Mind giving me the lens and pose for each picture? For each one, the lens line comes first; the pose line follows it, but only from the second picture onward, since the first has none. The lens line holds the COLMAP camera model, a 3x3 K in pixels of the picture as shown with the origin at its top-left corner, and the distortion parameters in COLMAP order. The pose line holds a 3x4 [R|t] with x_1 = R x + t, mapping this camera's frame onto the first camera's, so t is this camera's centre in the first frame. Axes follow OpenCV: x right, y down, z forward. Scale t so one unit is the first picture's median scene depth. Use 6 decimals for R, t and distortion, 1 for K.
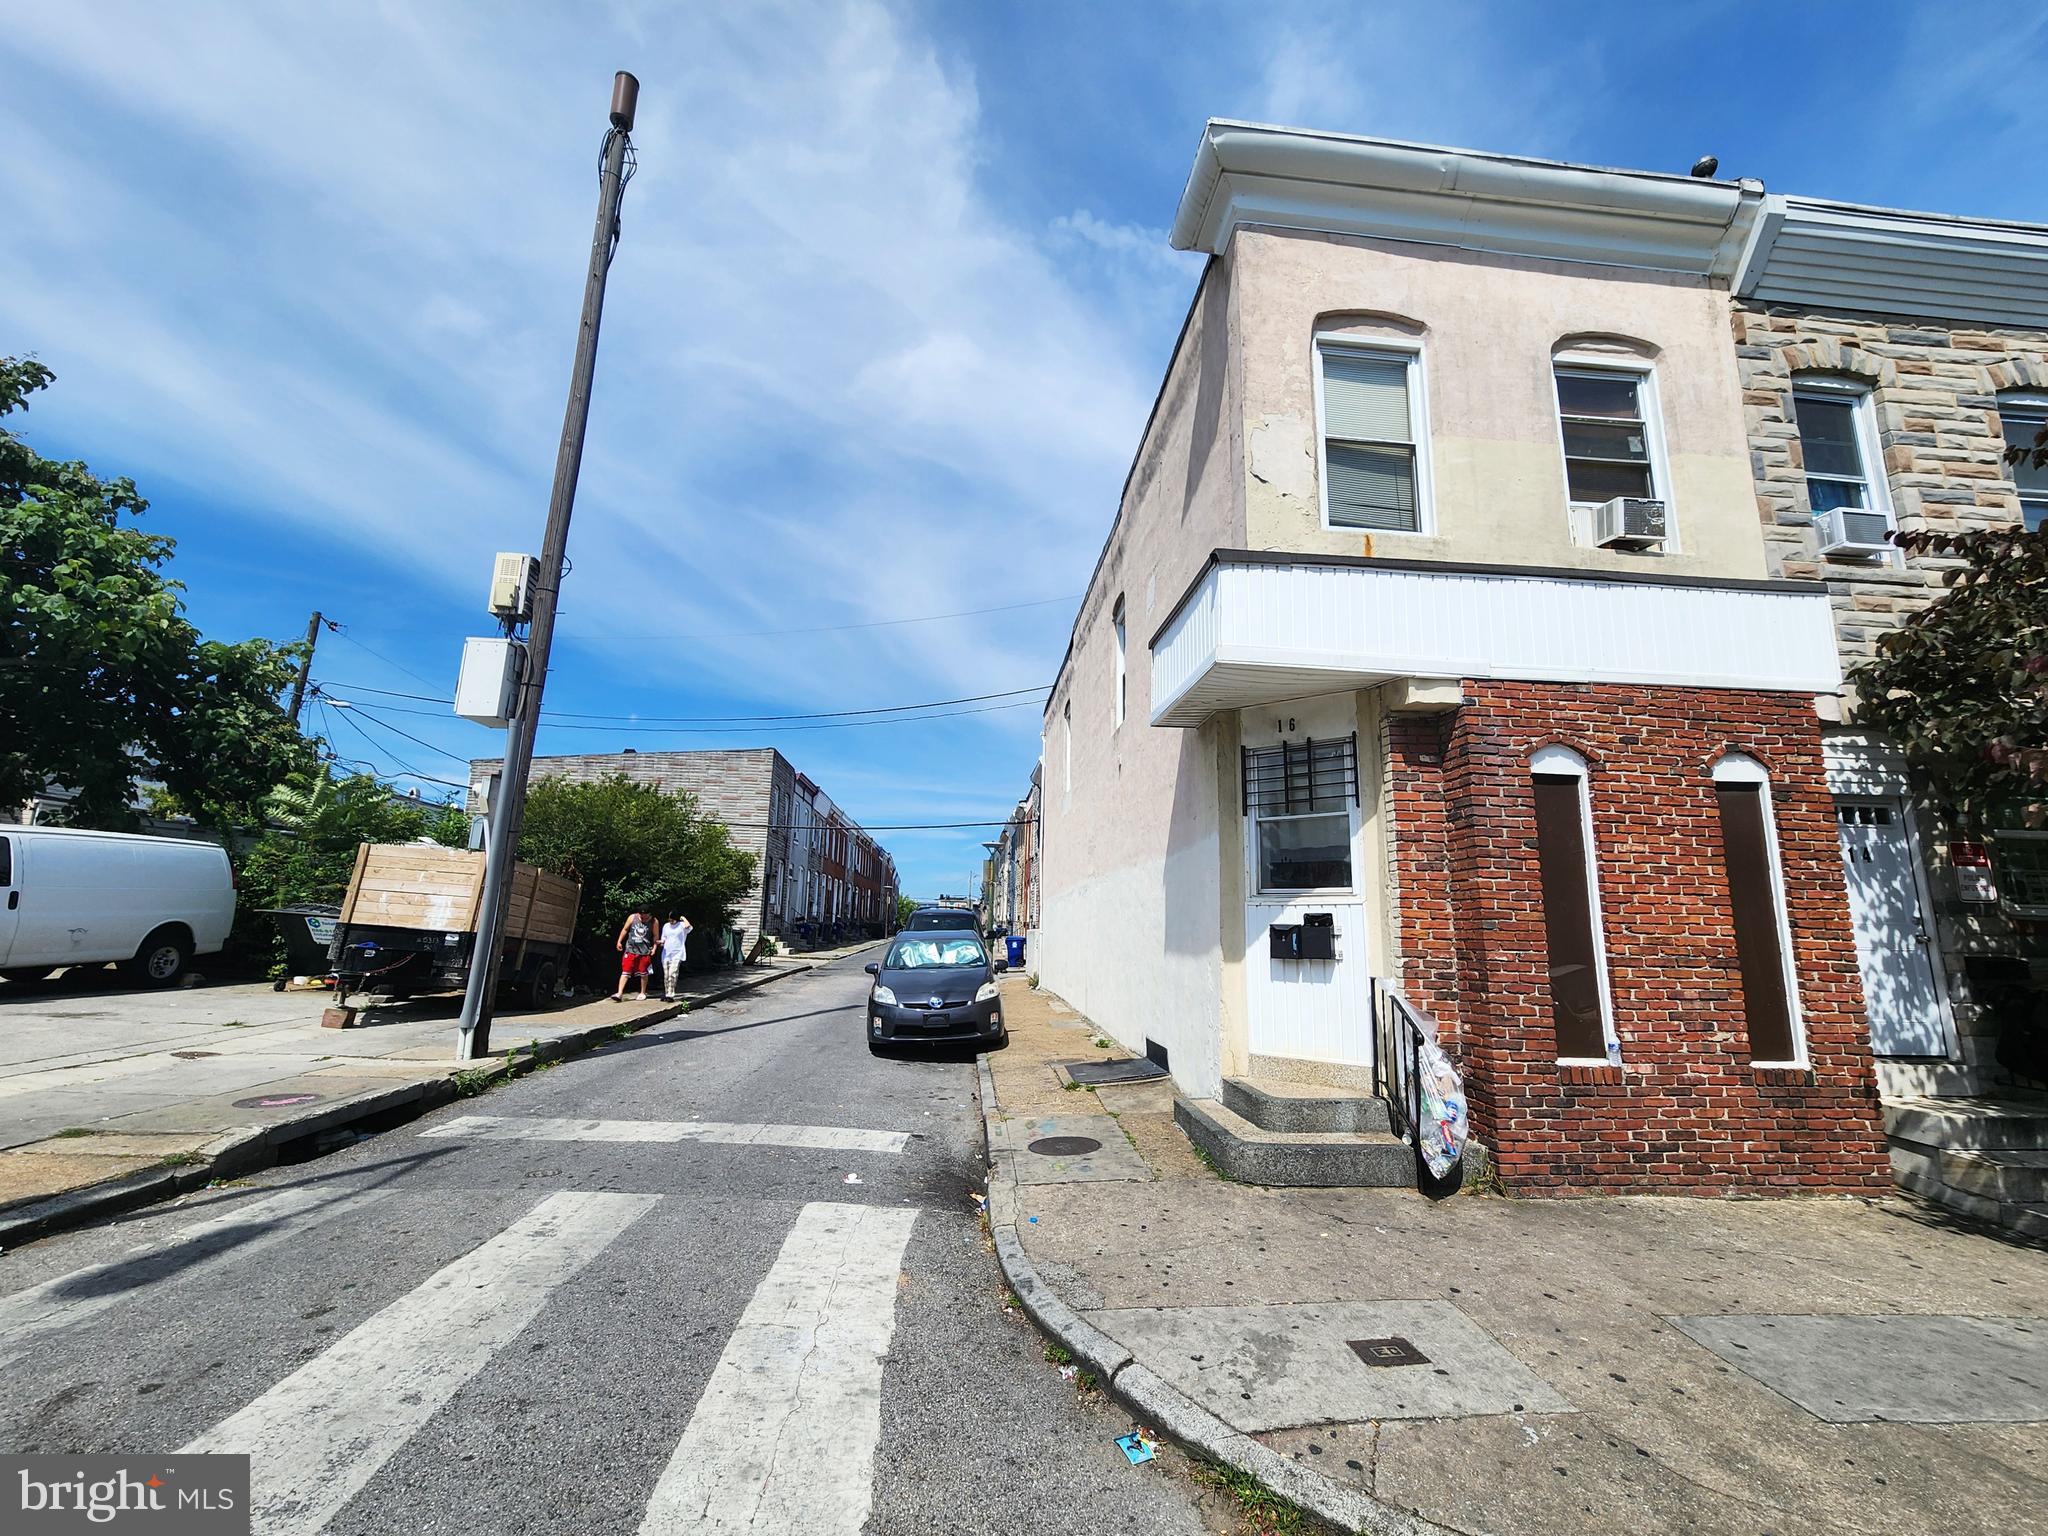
lens RADIAL K [[839.3, 0, 1039.3], [0, 839.3, 773.0], [0, 0, 1]] dist [-0.000277, 0.001048]
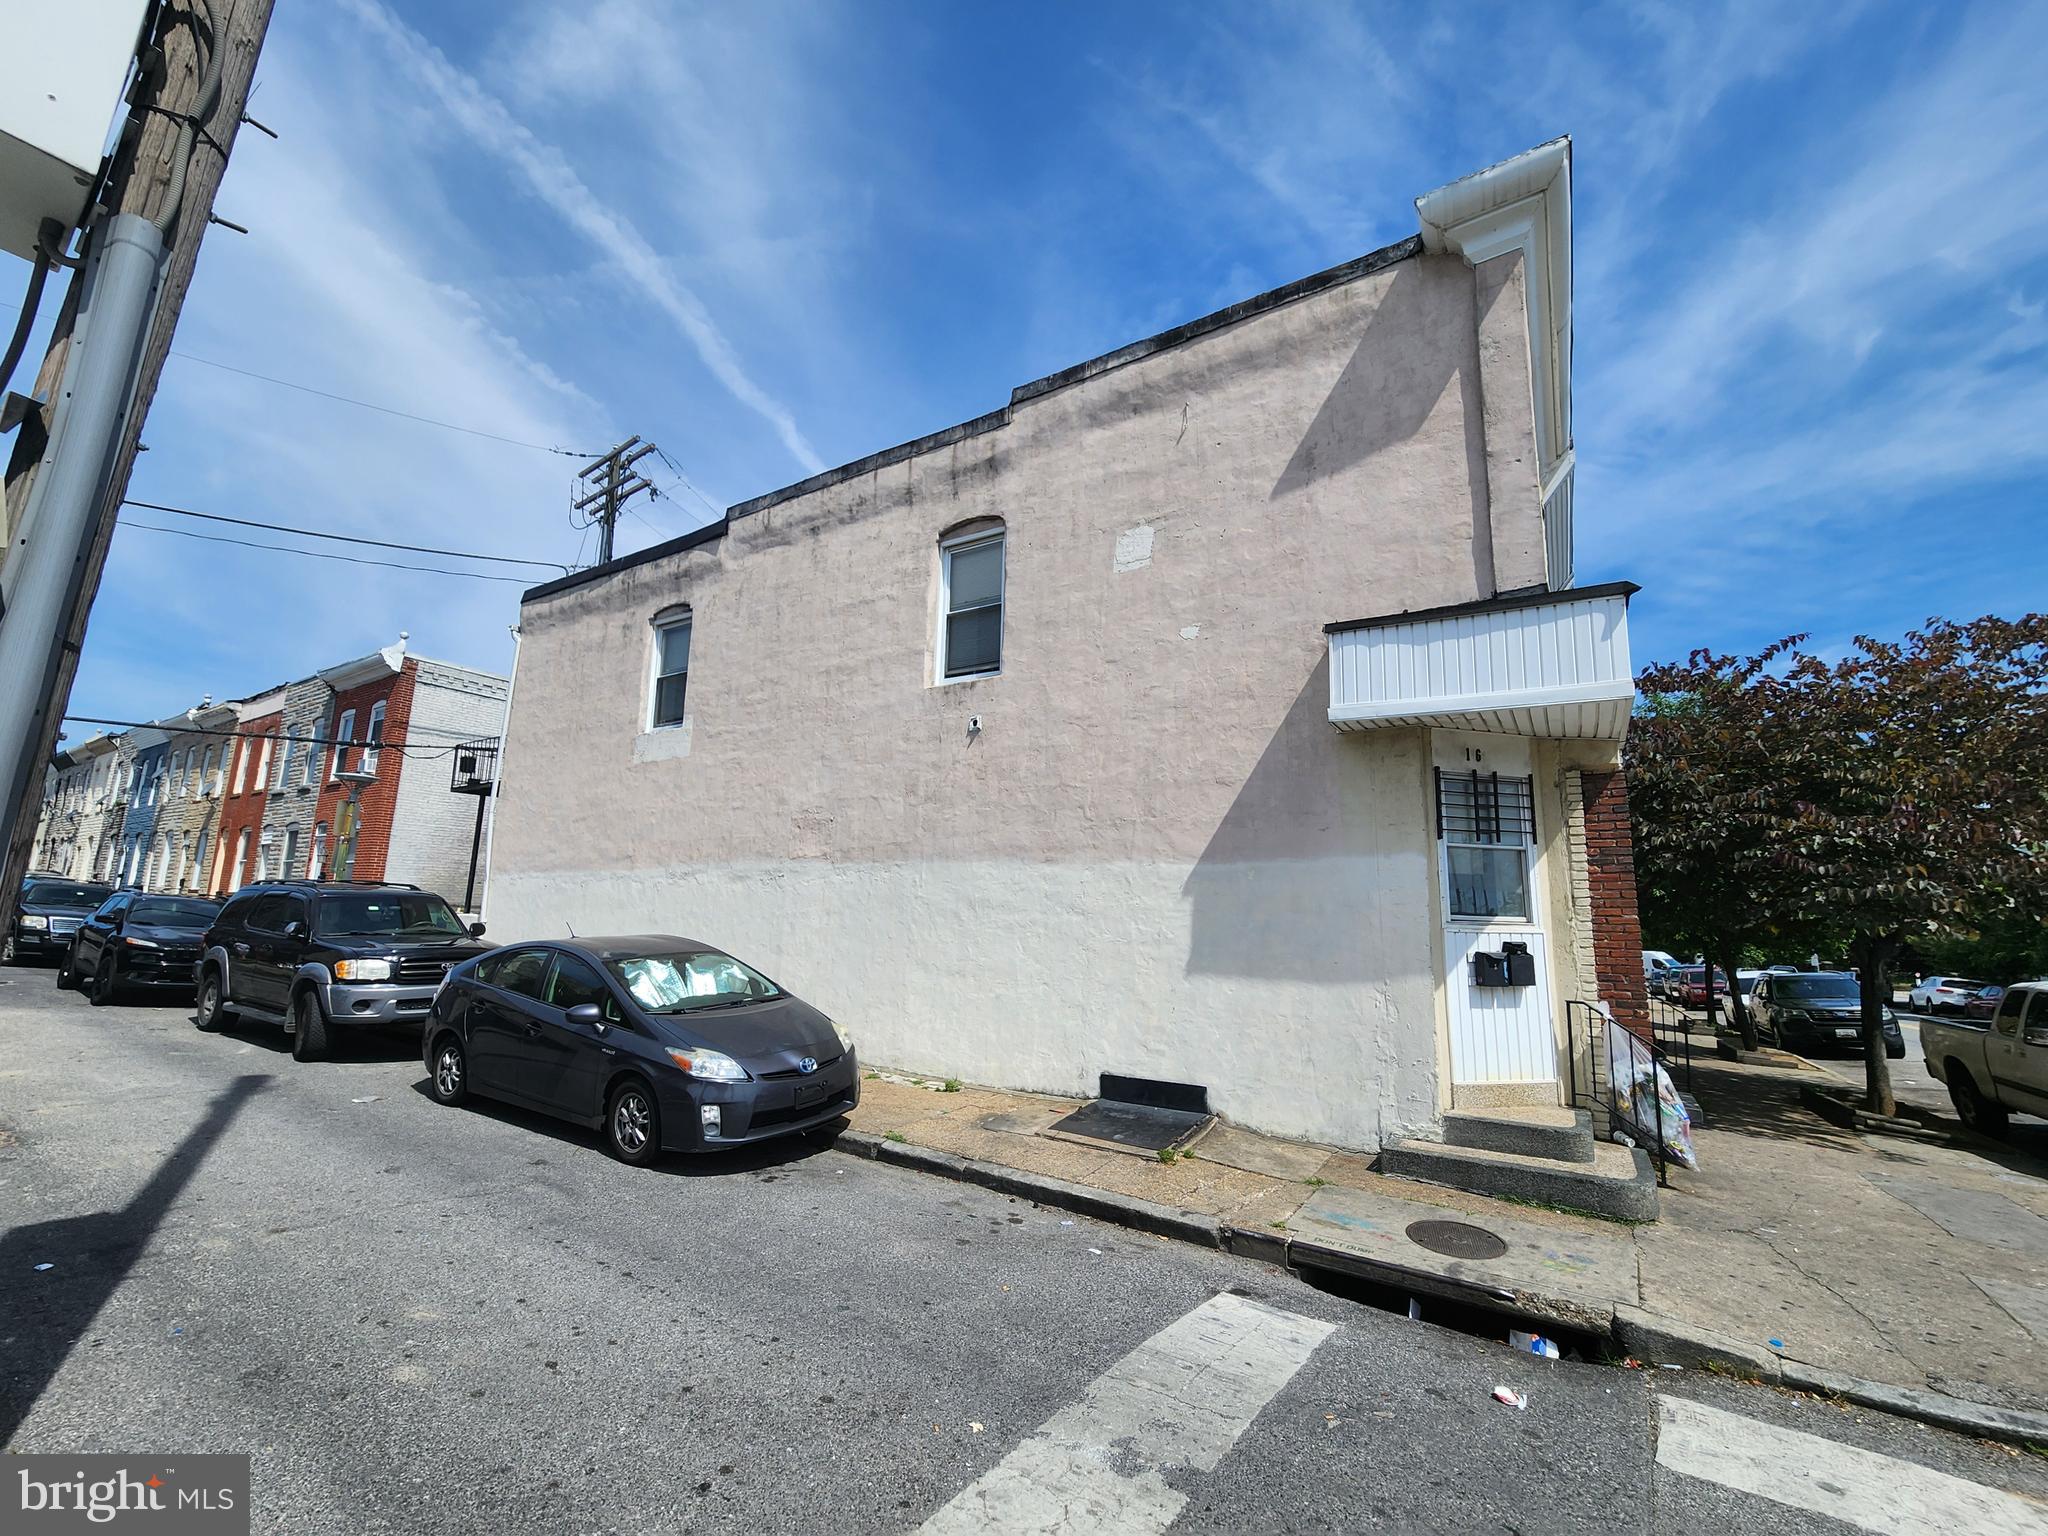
lens RADIAL K [[839.3, 0, 1039.3], [0, 839.3, 773.0], [0, 0, 1]] dist [-0.000277, 0.001048]
pose [[0.609921, 0.126332, 0.782328, -0.873685], [-0.158367, 0.986728, -0.035873, 0.090195], [-0.776477, -0.102016, 0.621833, 0.824526]]
